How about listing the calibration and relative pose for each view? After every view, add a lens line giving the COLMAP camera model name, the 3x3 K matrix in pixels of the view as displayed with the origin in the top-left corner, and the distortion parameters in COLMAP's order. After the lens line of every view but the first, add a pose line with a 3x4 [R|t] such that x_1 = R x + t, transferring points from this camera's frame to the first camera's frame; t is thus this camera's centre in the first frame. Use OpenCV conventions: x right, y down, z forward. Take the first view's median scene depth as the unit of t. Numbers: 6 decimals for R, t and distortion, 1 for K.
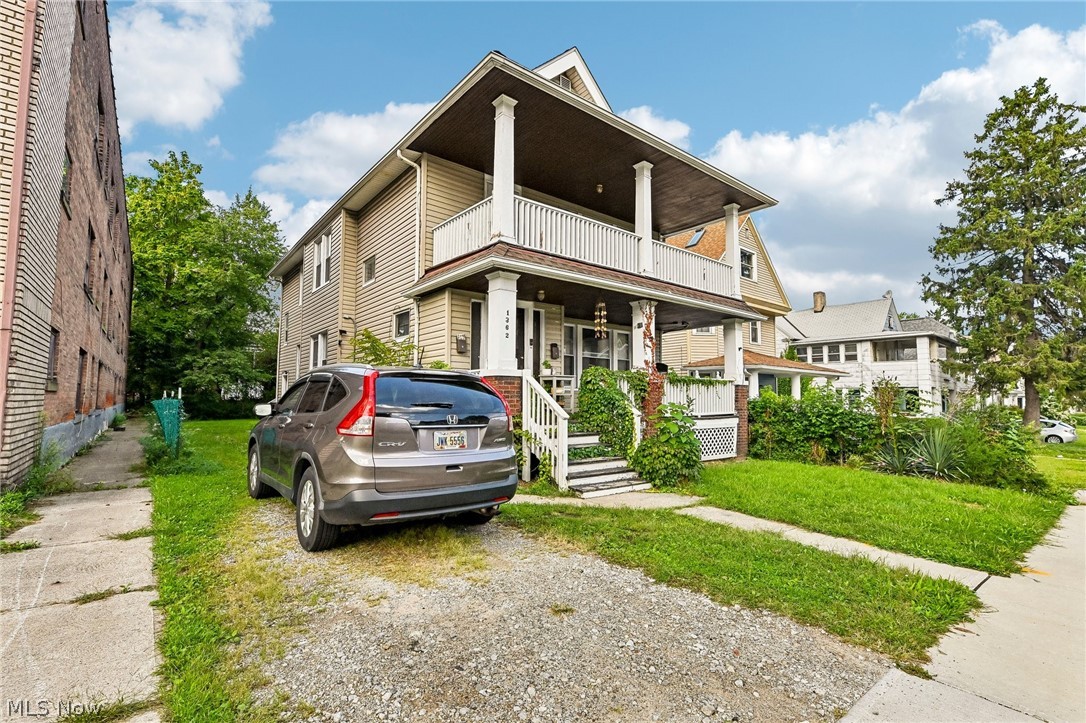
lens RADIAL K [[483.6, 0, 545.6], [0, 483.6, 366.5], [0, 0, 1]] dist [0.000975, -0.002306]
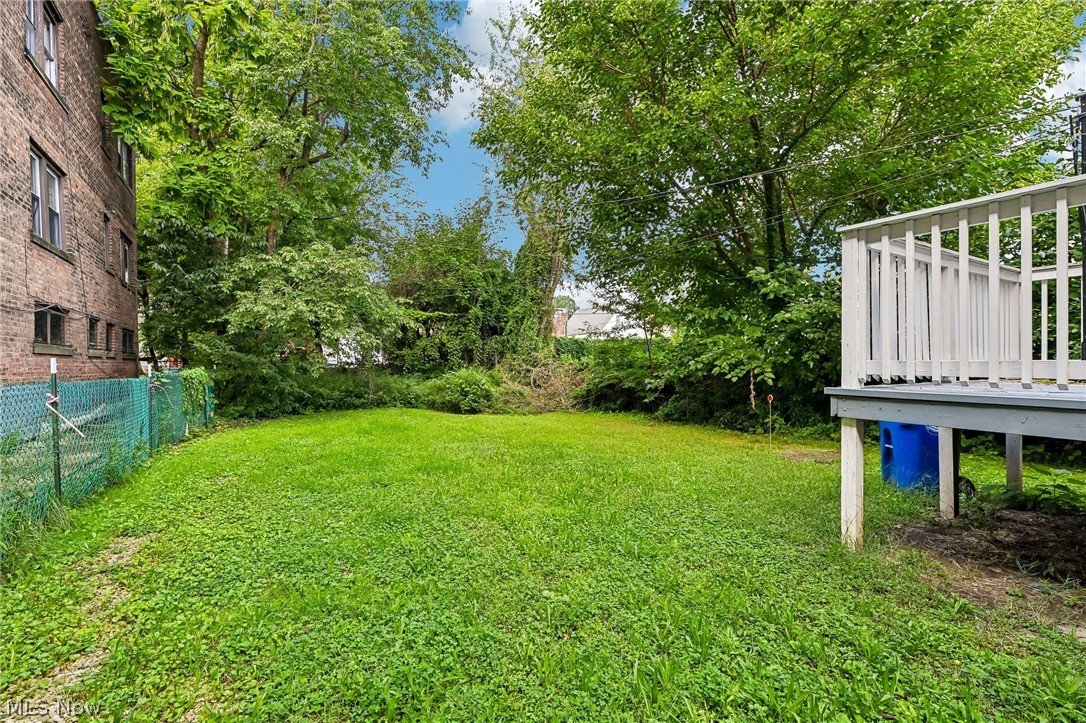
lens RADIAL K [[483.6, 0, 540.6], [0, 483.6, 364.0], [0, 0, 1]] dist [0.000975, -0.002306]
pose [[0.983409, -0.012945, -0.180941, -0.397962], [0.024767, 0.997692, 0.063231, 0.040738], [0.179705, -0.066663, 0.981459, 0.597568]]
